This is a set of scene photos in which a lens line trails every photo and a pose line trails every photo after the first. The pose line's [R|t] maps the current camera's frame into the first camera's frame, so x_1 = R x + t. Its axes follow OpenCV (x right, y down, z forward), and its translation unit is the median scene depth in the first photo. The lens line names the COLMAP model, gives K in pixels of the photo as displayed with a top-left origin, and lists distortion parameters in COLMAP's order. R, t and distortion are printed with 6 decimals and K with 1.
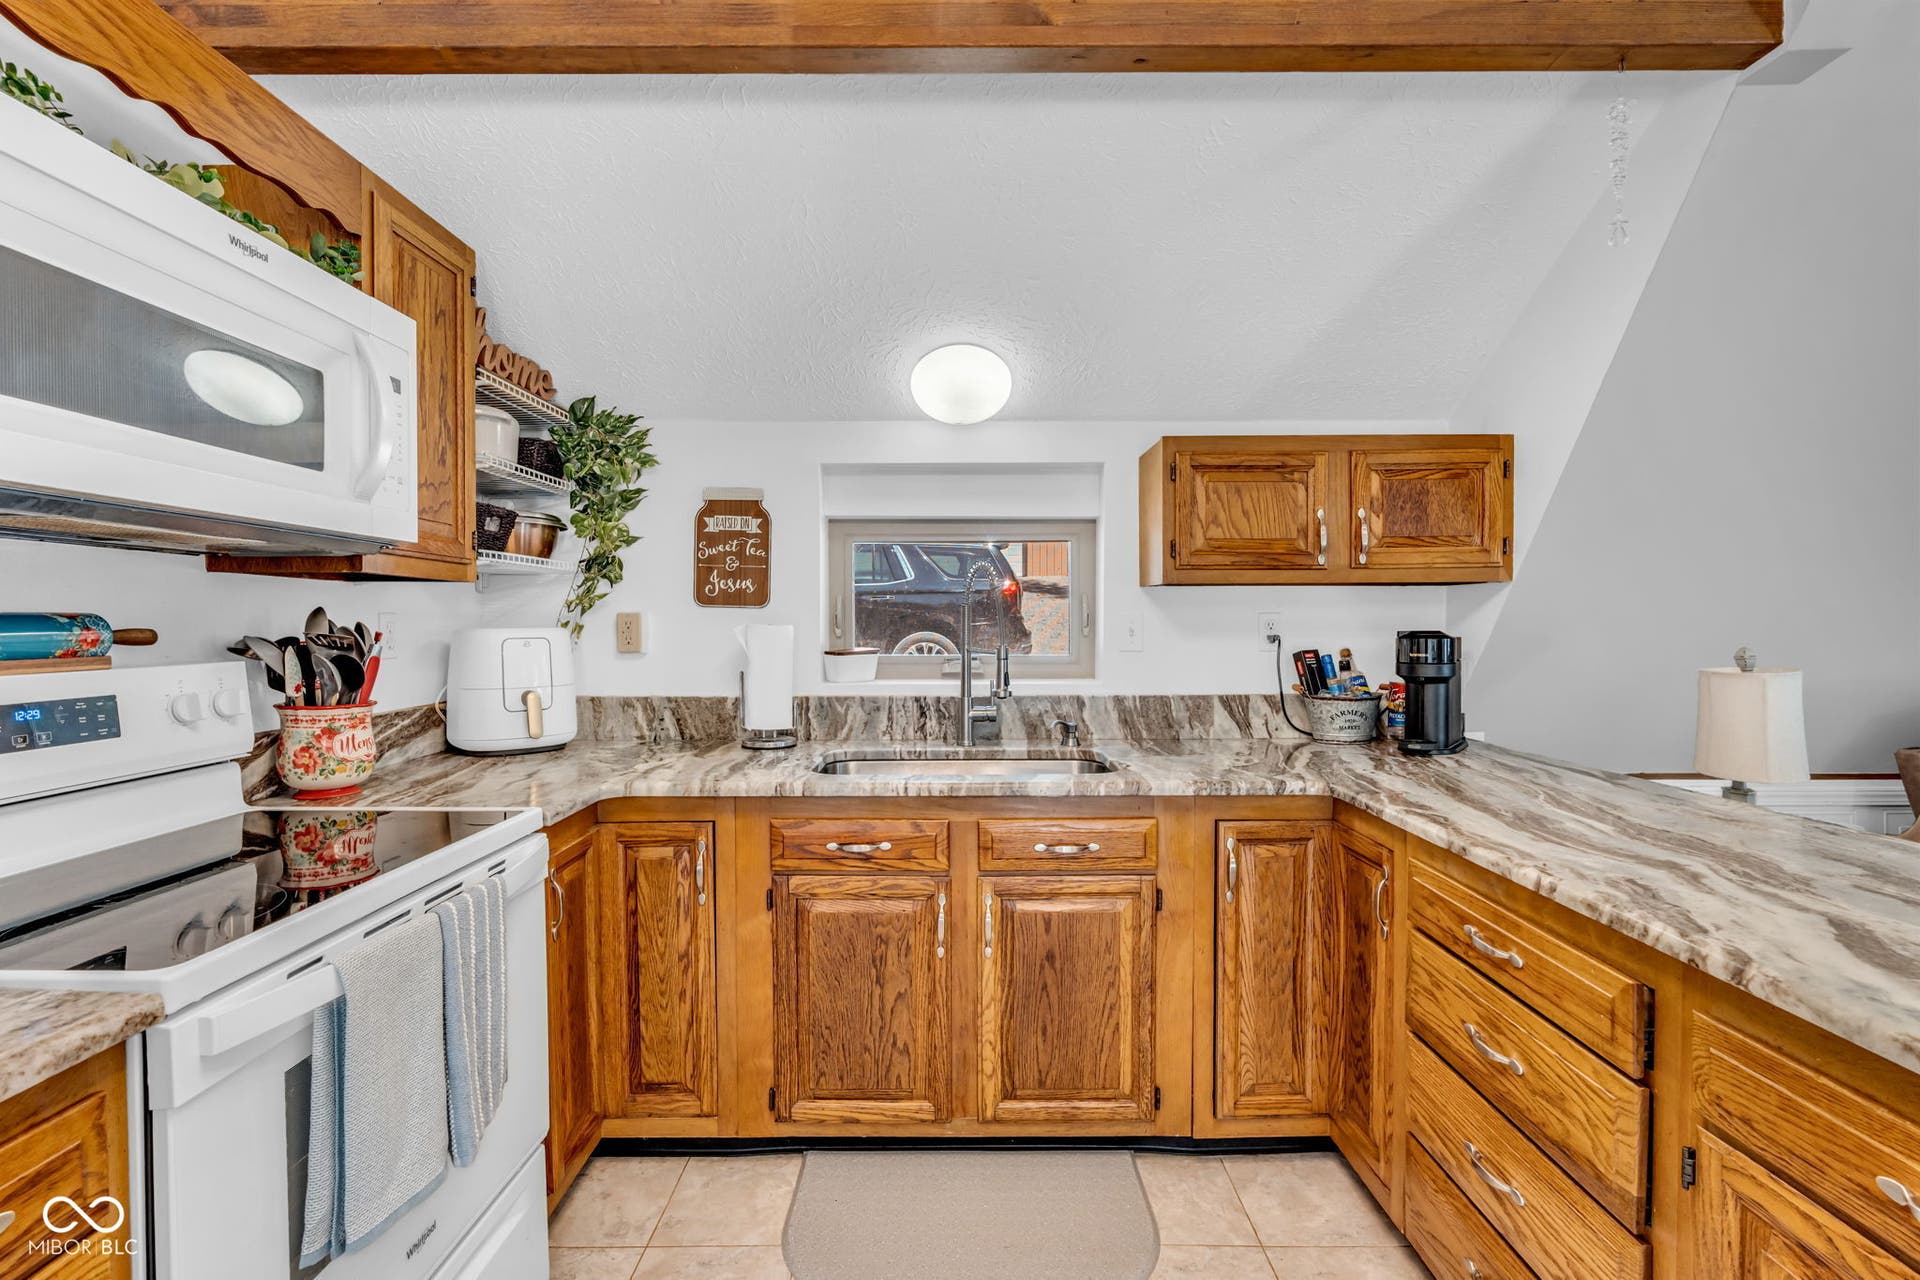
lens RADIAL K [[858.4, 0, 954.3], [0, 858.4, 639.0], [0, 0, 1]] dist [-0.011774, 0.004490]
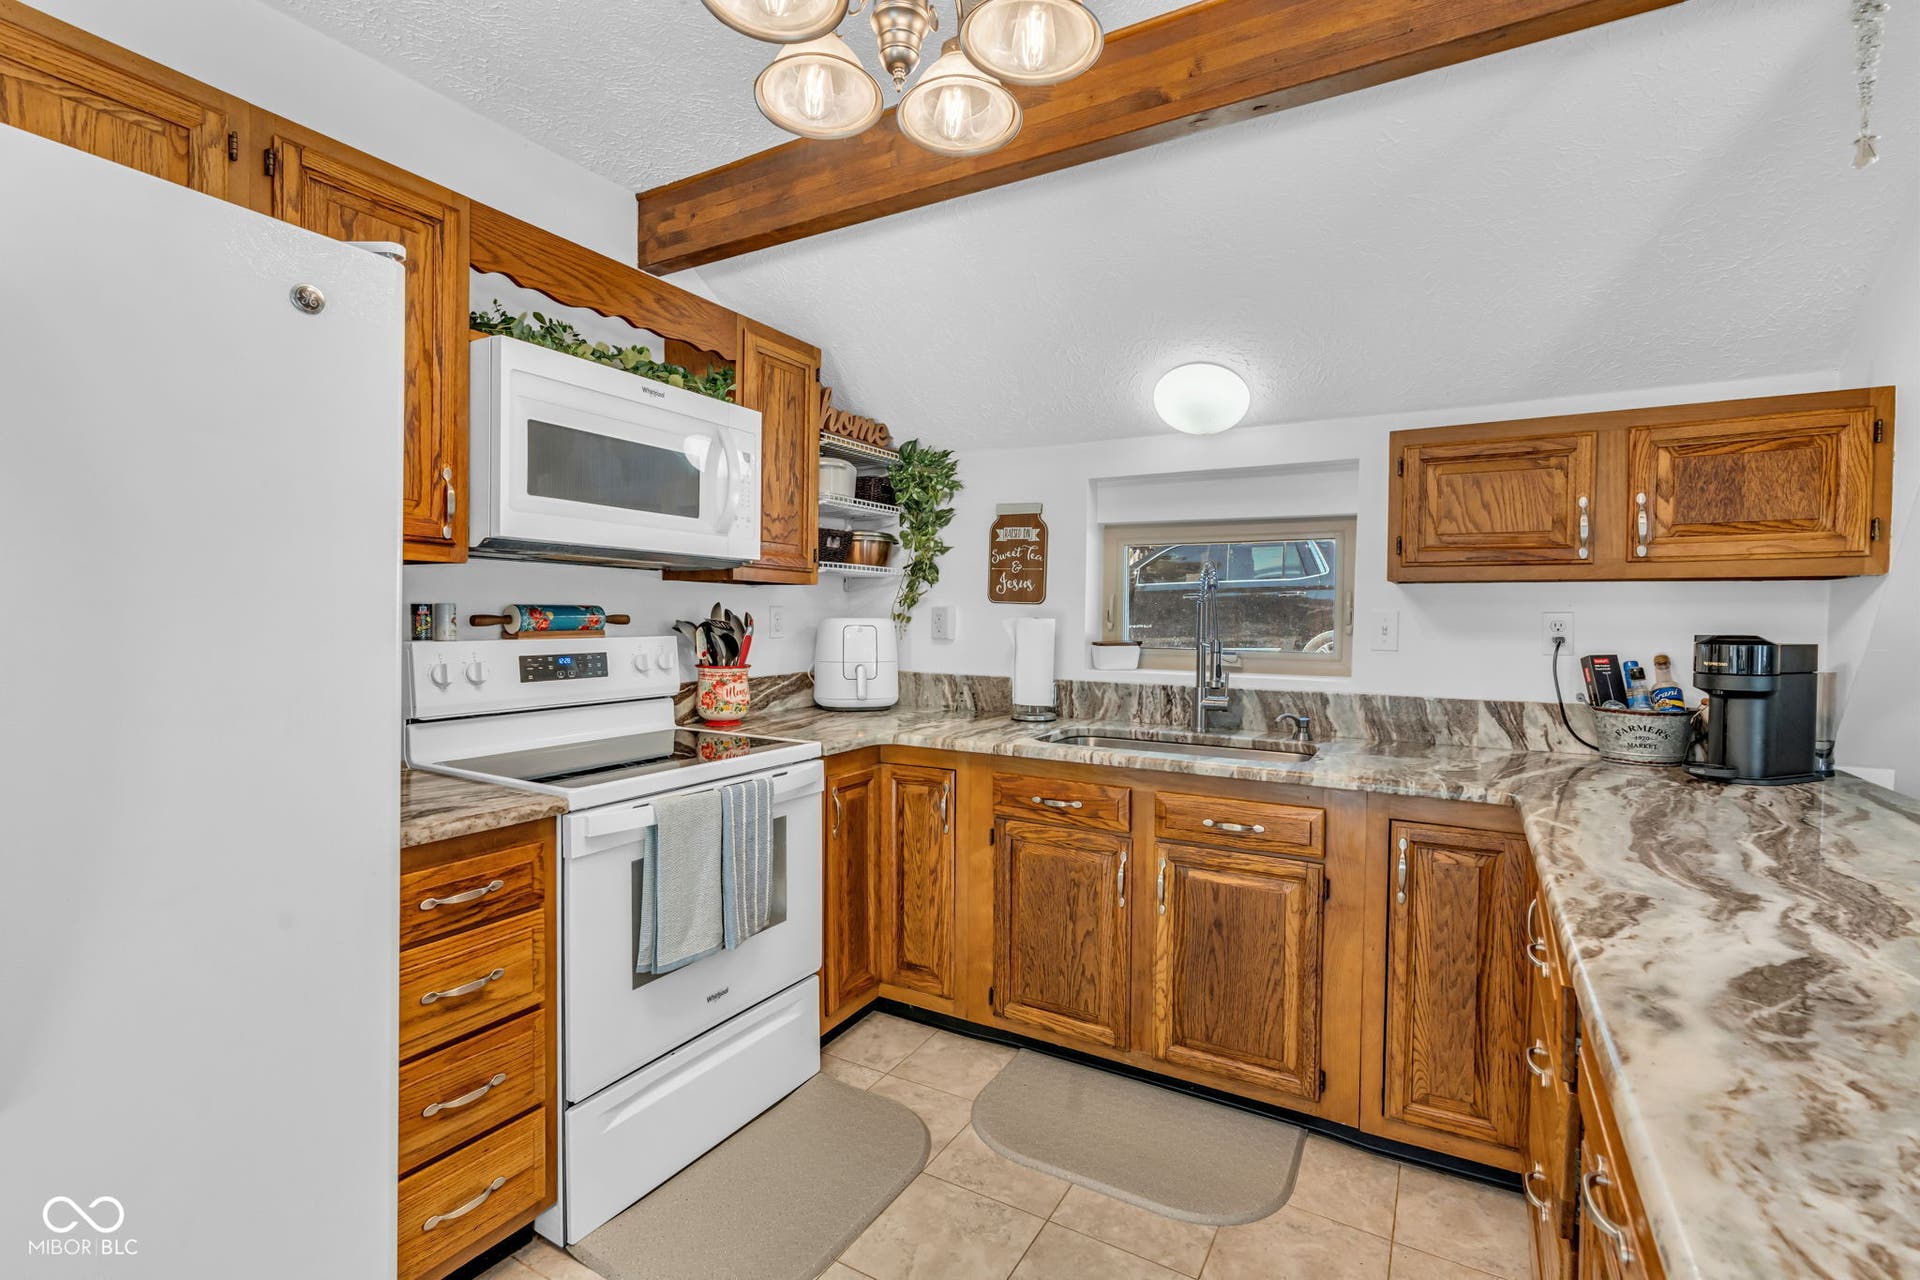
lens RADIAL K [[858.4, 0, 953.9], [0, 858.4, 638.8], [0, 0, 1]] dist [-0.011774, 0.004490]
pose [[0.866489, 0.024773, -0.498581, 0.352200], [-0.022387, 0.999691, 0.010766, 0.002066], [0.498694, 0.001833, 0.866776, -0.115797]]
